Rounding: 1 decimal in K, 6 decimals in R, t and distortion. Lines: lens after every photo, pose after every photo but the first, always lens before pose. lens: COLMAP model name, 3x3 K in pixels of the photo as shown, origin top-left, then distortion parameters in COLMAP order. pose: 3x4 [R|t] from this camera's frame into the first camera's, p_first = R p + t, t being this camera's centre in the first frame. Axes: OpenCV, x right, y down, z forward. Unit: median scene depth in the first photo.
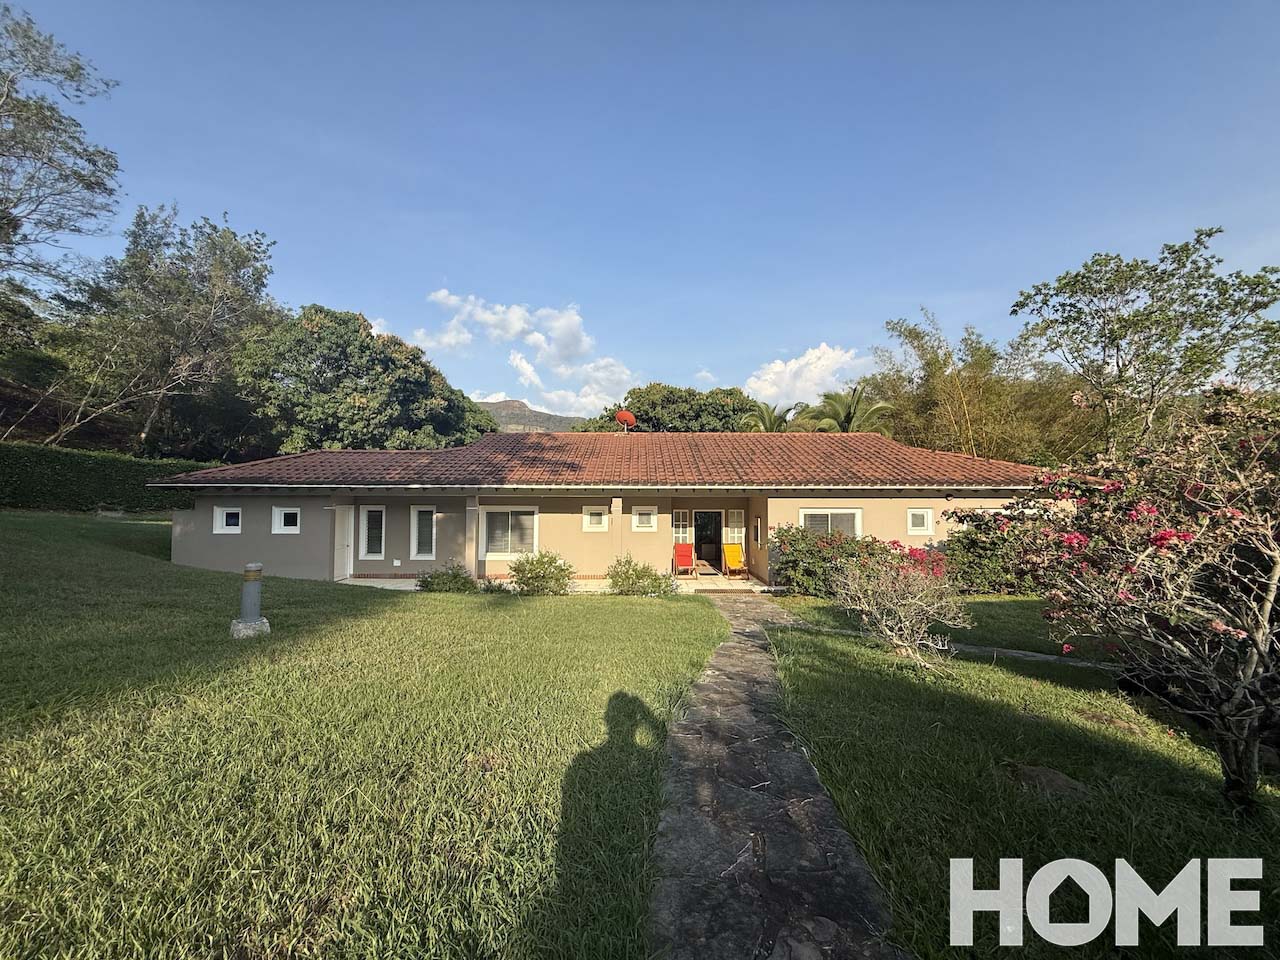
lens RADIAL K [[527.4, 0, 648.1], [0, 527.4, 479.9], [0, 0, 1]] dist [-0.000663, -0.000184]
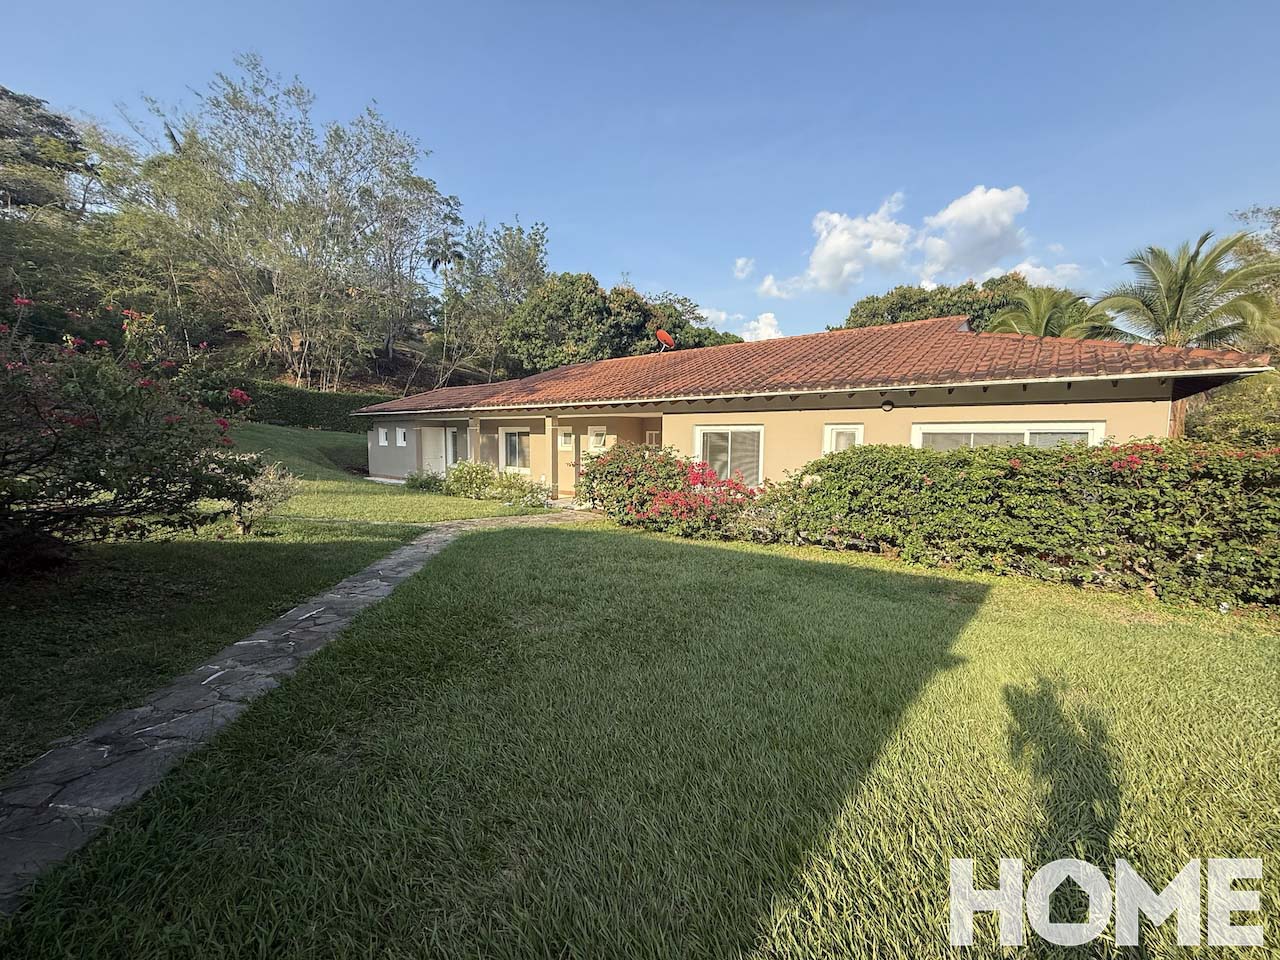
lens RADIAL K [[527.4, 0, 648.1], [0, 527.4, 479.9], [0, 0, 1]] dist [-0.000663, -0.000184]
pose [[0.755376, 0.056819, -0.652824, 0.715460], [0.016613, 0.994253, 0.105758, 0.046727], [0.655081, -0.090732, 0.750091, 0.312675]]
